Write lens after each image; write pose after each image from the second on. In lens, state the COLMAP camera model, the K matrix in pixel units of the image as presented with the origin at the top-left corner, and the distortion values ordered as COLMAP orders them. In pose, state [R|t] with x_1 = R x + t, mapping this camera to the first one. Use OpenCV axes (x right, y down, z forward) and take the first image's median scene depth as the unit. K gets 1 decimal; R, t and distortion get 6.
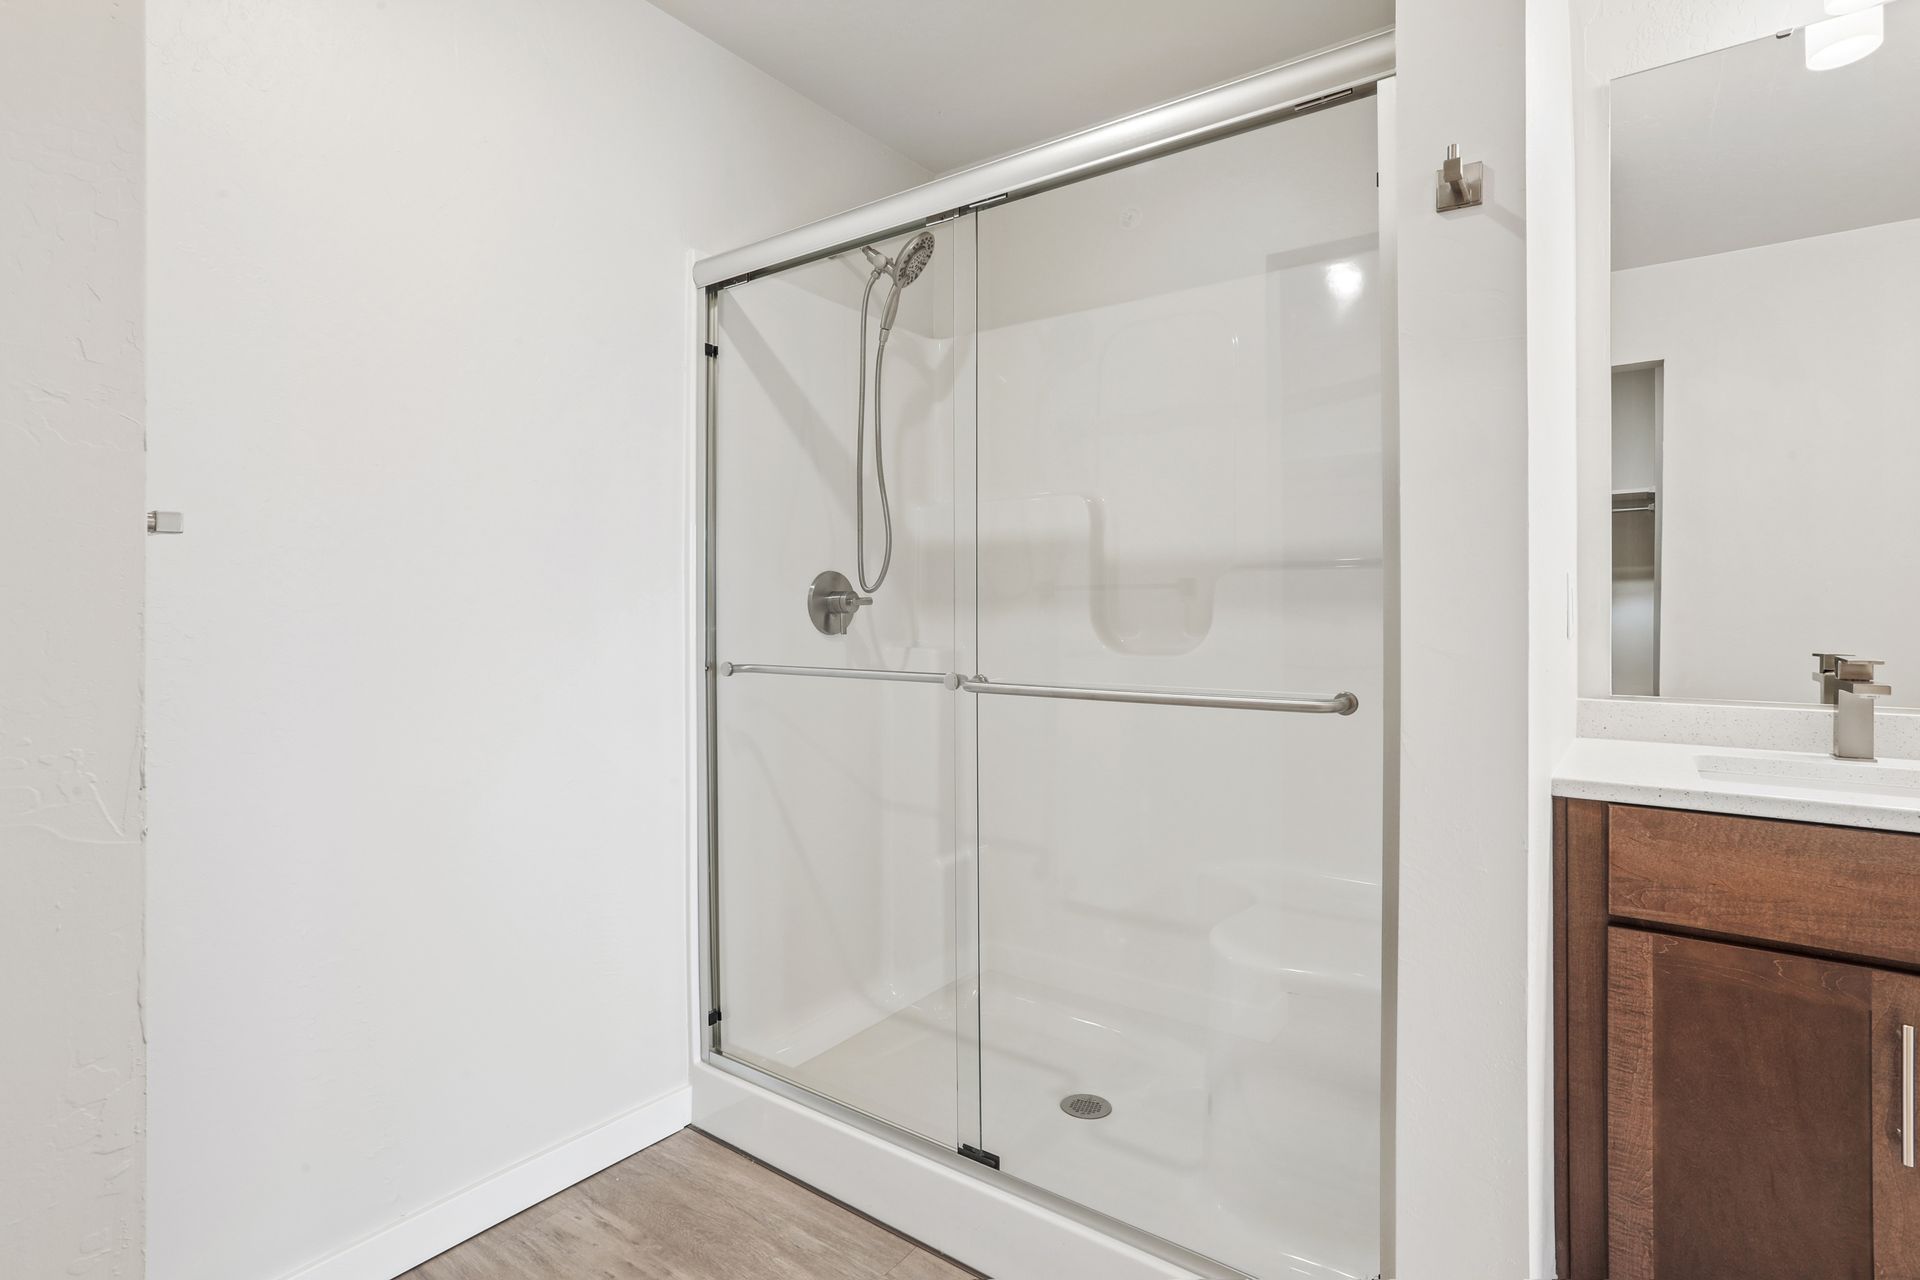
lens RADIAL K [[937.9, 0, 964.9], [0, 937.9, 614.3], [0, 0, 1]] dist [-0.044980, 0.016798]
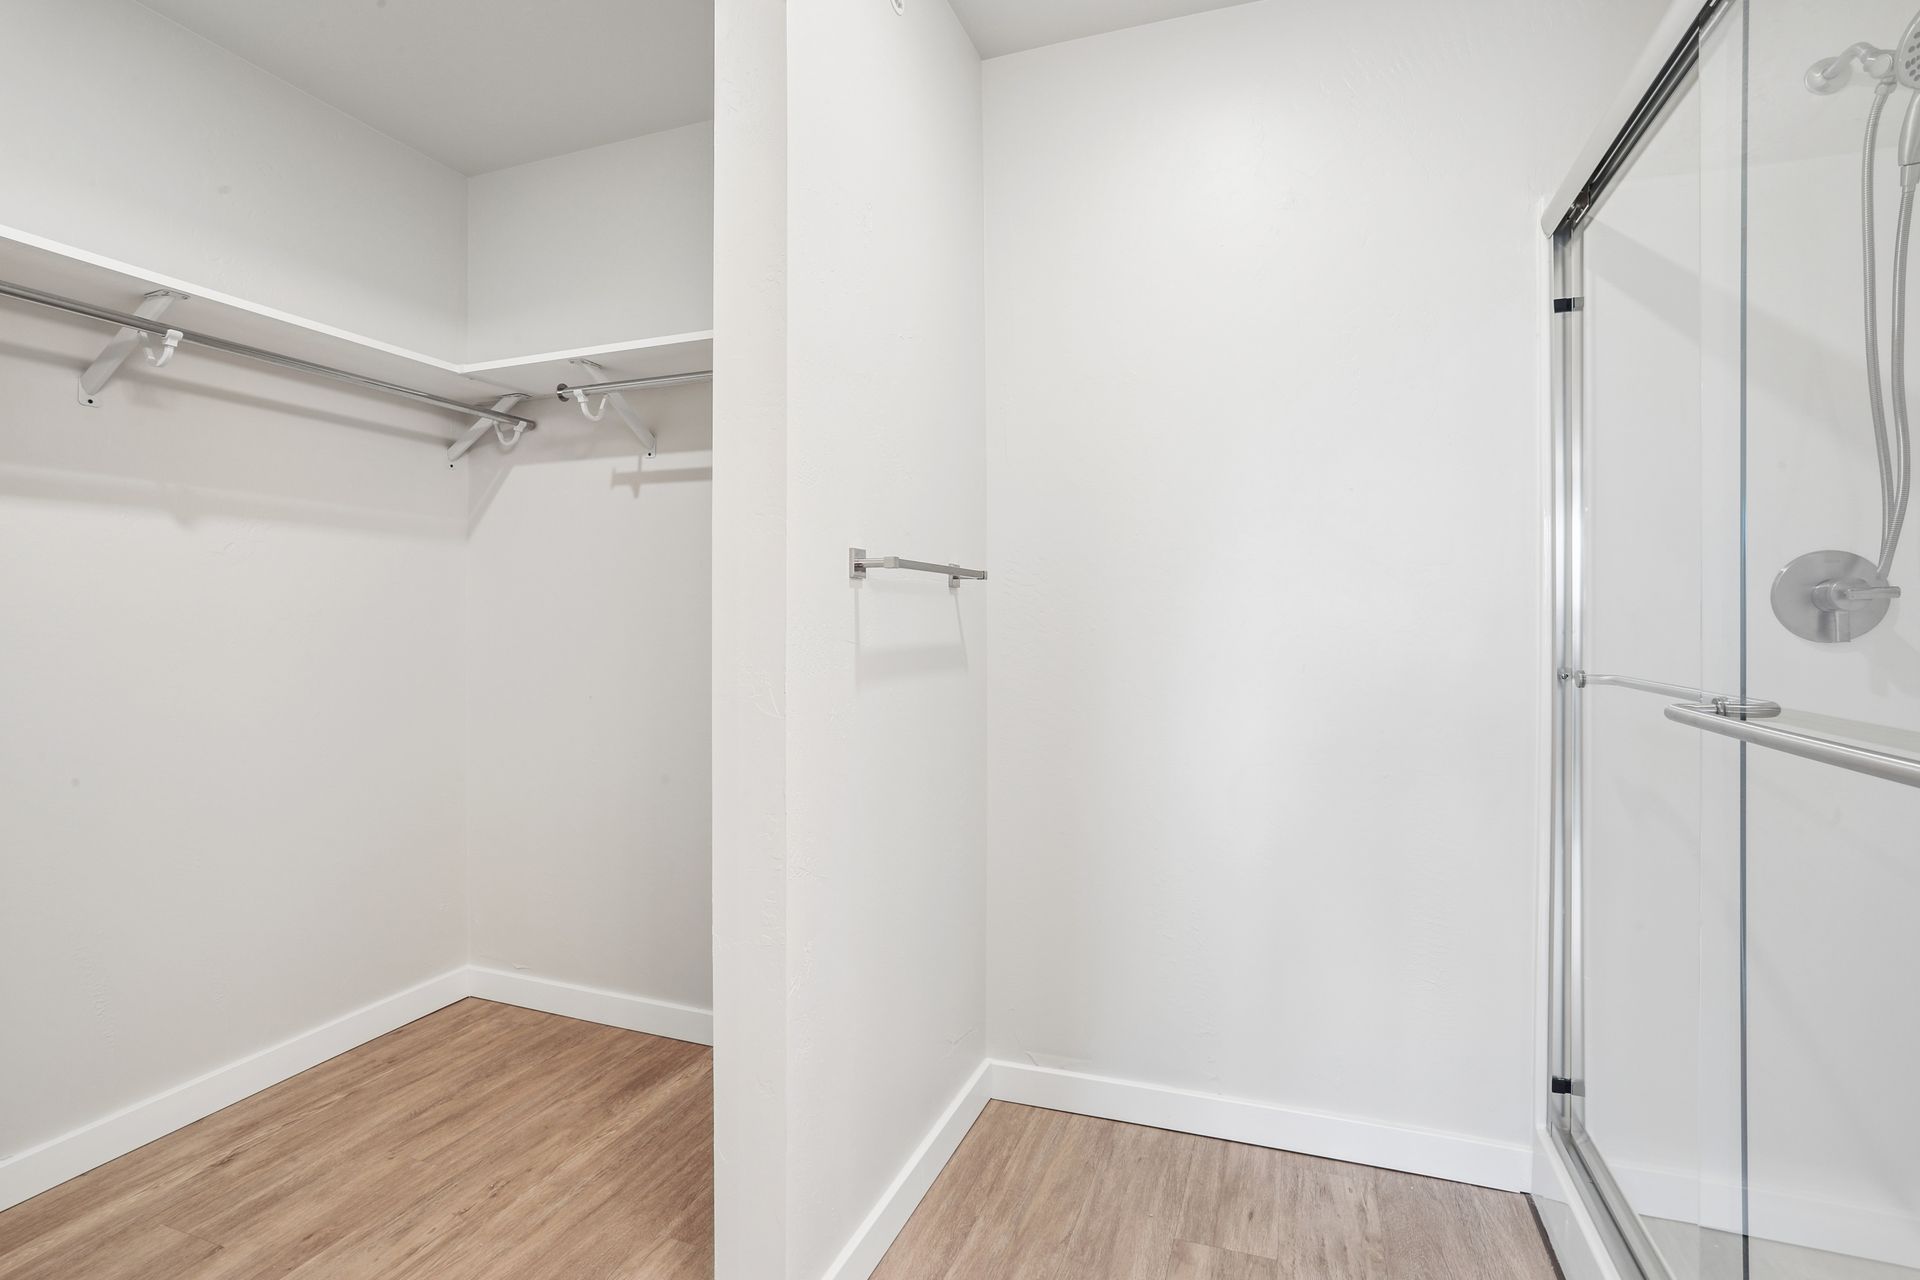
lens RADIAL K [[936.0, 0, 941.5], [0, 936.0, 625.5], [0, 0, 1]] dist [-0.068509, 0.025476]
pose [[0.255370, 0.011915, -0.966770, 0.437211], [-0.005283, 0.999926, 0.010928, 0.007744], [0.966829, 0.002317, 0.255414, 0.280717]]
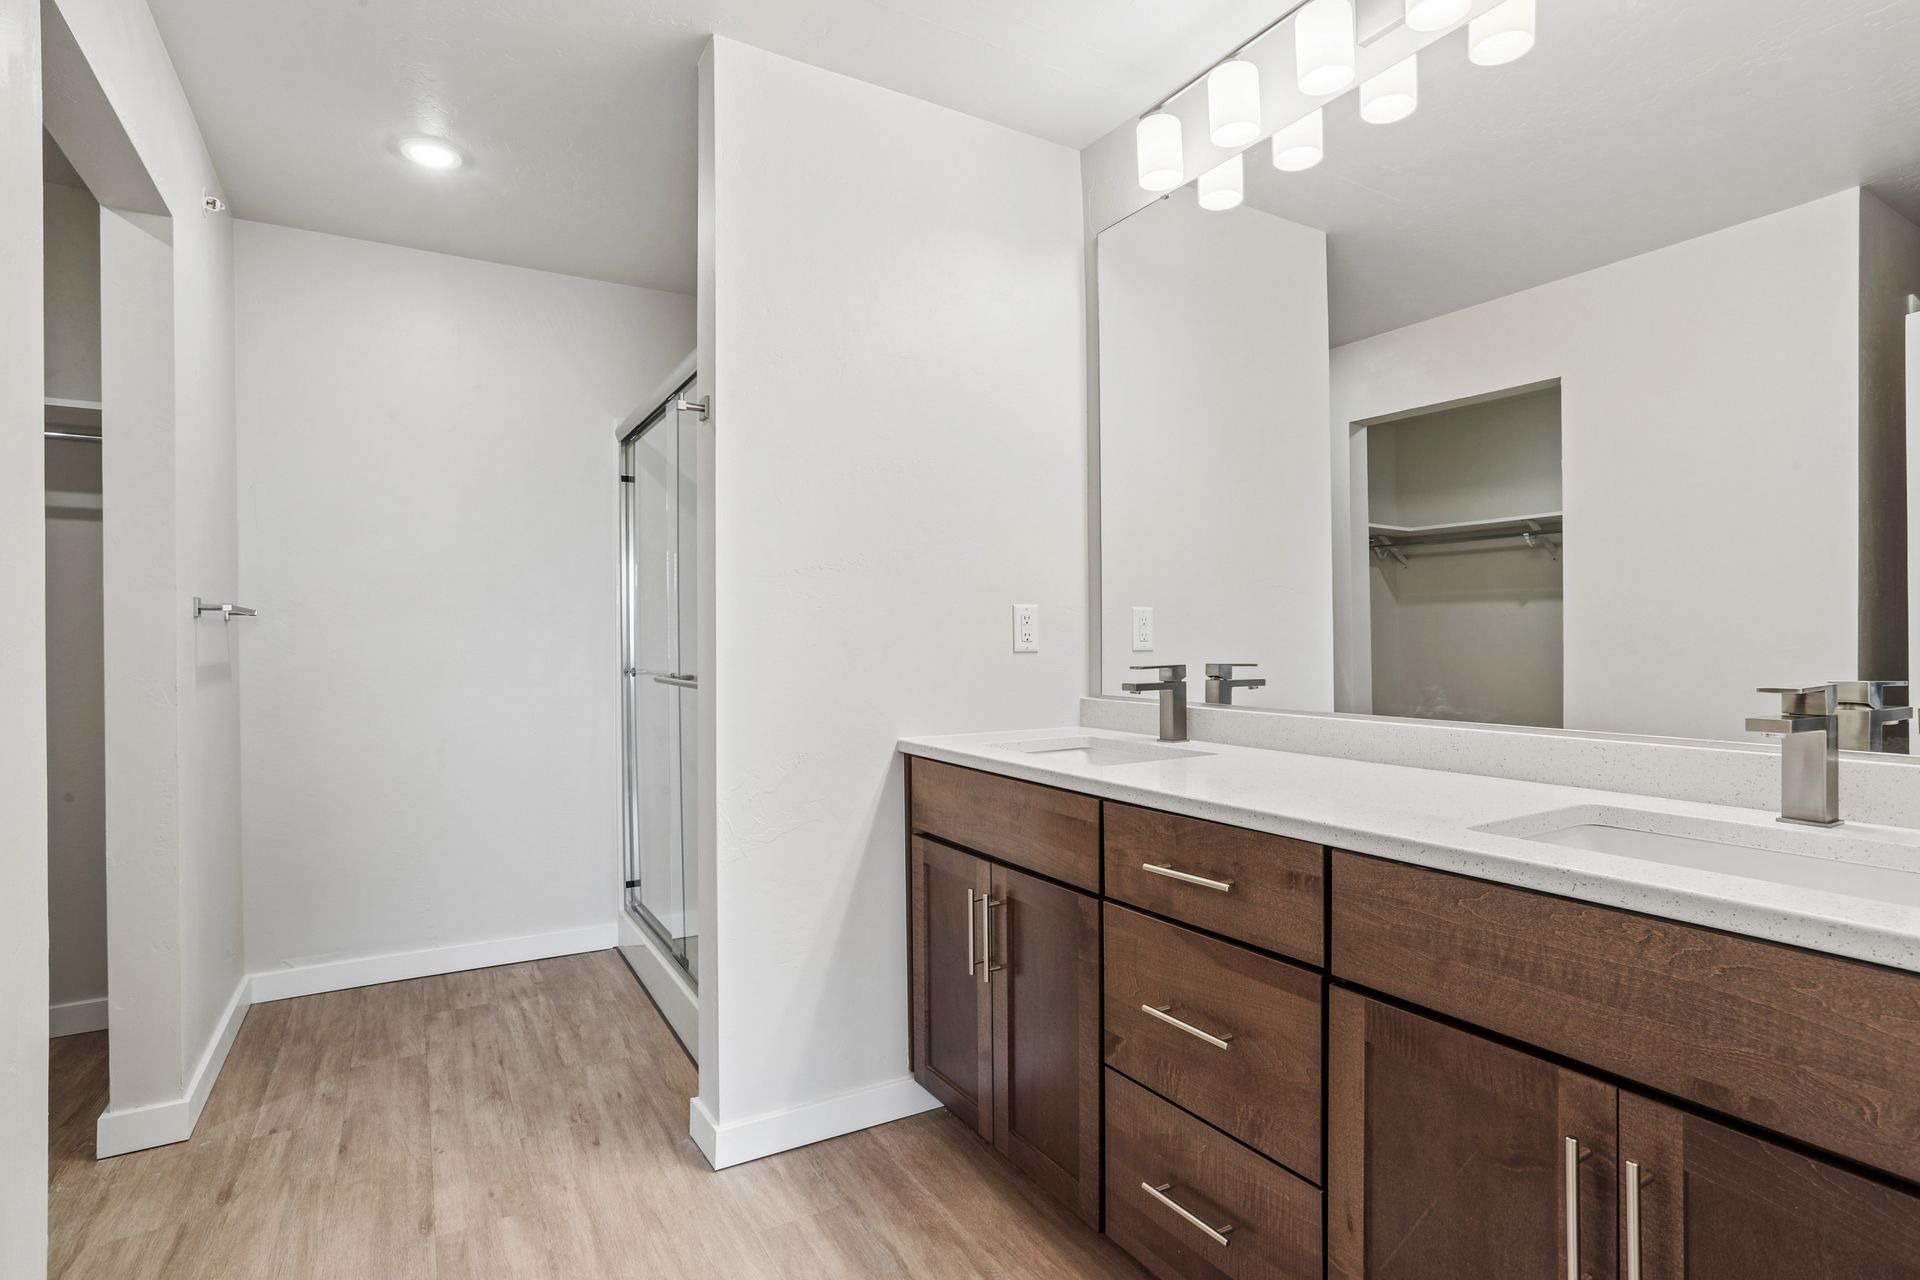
lens RADIAL K [[962.3, 0, 927.5], [0, 962.3, 656.1], [0, 0, 1]] dist [-0.002510, 0.001297]
pose [[0.903826, 0.005728, -0.427863, 1.083059], [-0.001668, 0.999950, 0.009863, 0.014540], [0.427898, -0.008201, 0.903790, -0.362376]]
